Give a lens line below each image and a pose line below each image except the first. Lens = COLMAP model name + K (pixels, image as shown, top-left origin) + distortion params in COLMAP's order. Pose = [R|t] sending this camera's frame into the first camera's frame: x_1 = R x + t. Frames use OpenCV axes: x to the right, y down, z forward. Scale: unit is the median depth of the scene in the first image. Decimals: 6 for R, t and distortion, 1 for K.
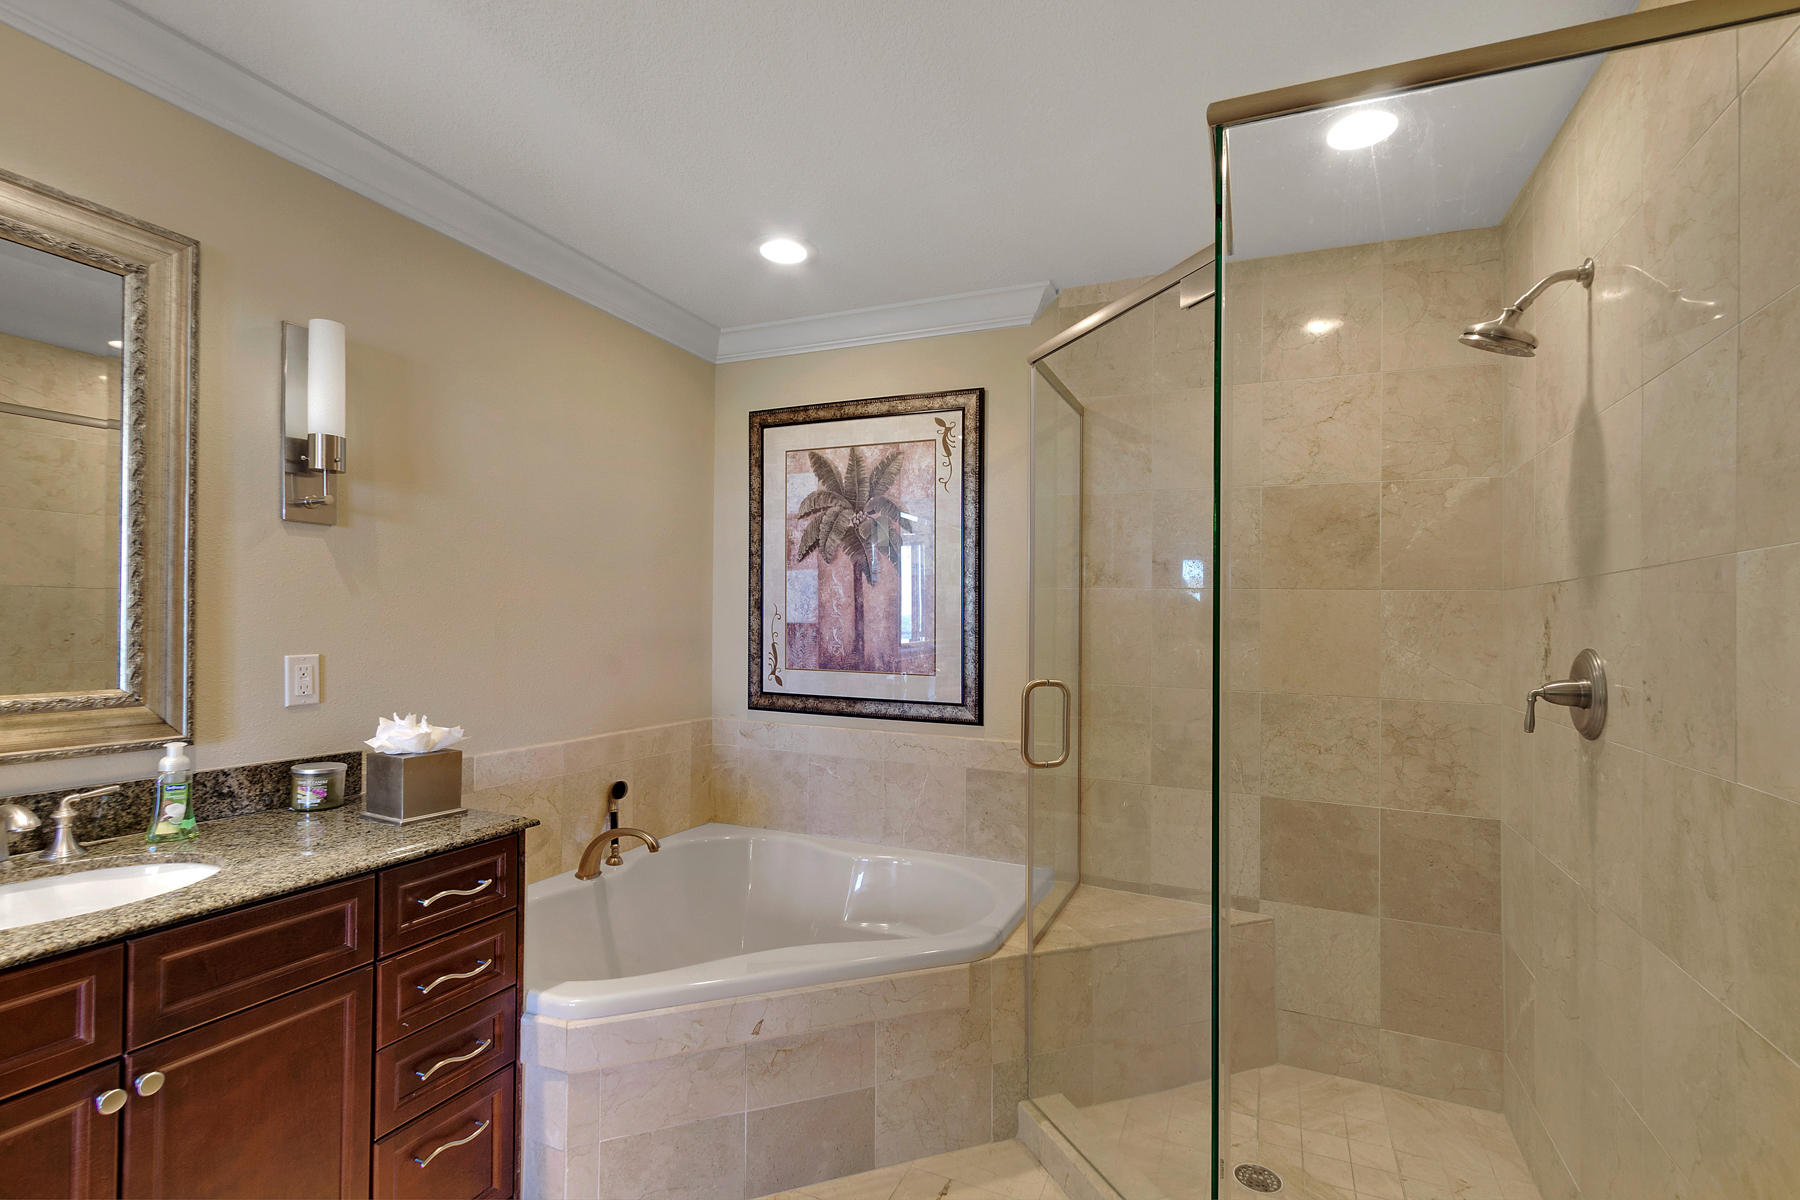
lens RADIAL K [[824.9, 0, 900.7], [0, 824.9, 606.9], [0, 0, 1]] dist [0.017899, -0.007797]
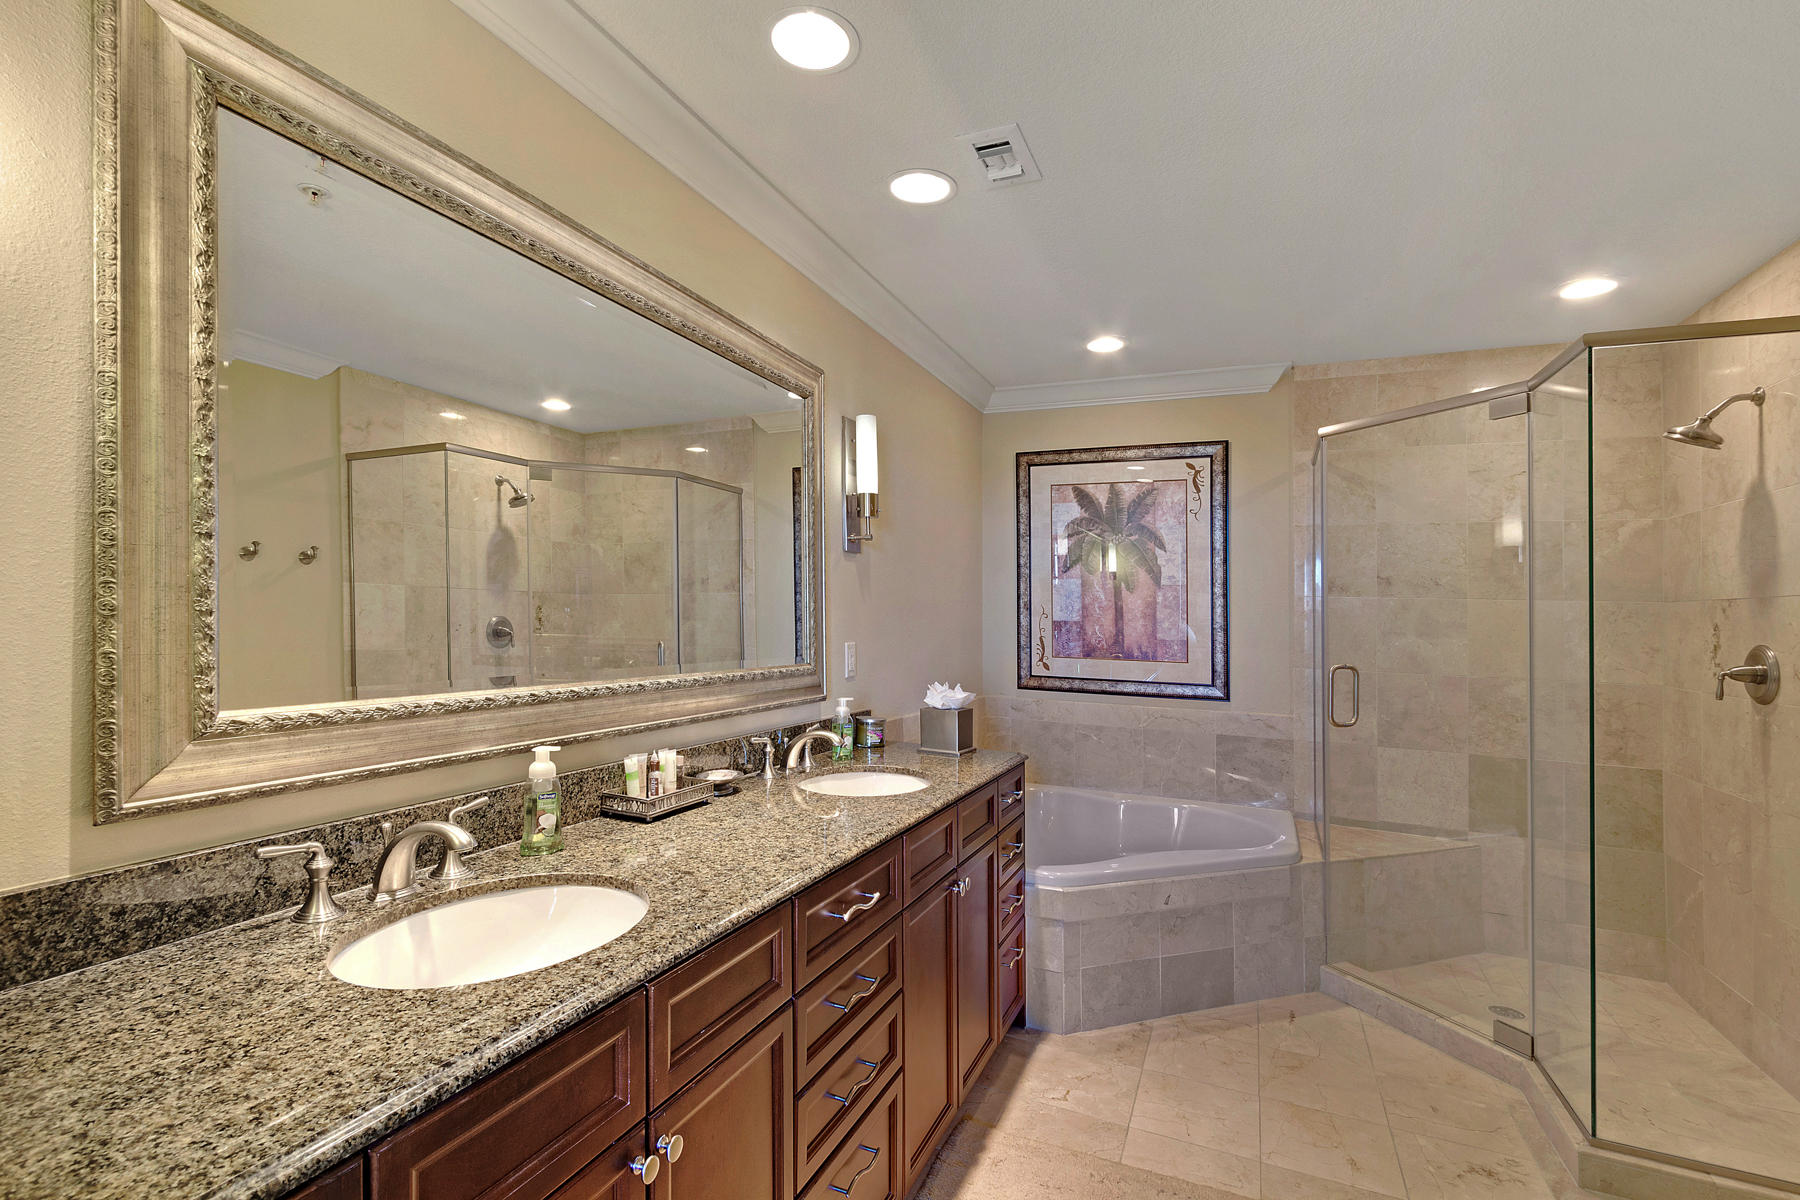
lens RADIAL K [[817.8, 0, 900.9], [0, 817.8, 596.3], [0, 0, 1]] dist [0.020719, -0.007791]
pose [[0.999940, 0.006764, -0.008614, -0.403488], [-0.006815, 0.999959, -0.005915, -0.010358], [0.008574, 0.005973, 0.999945, -0.290290]]
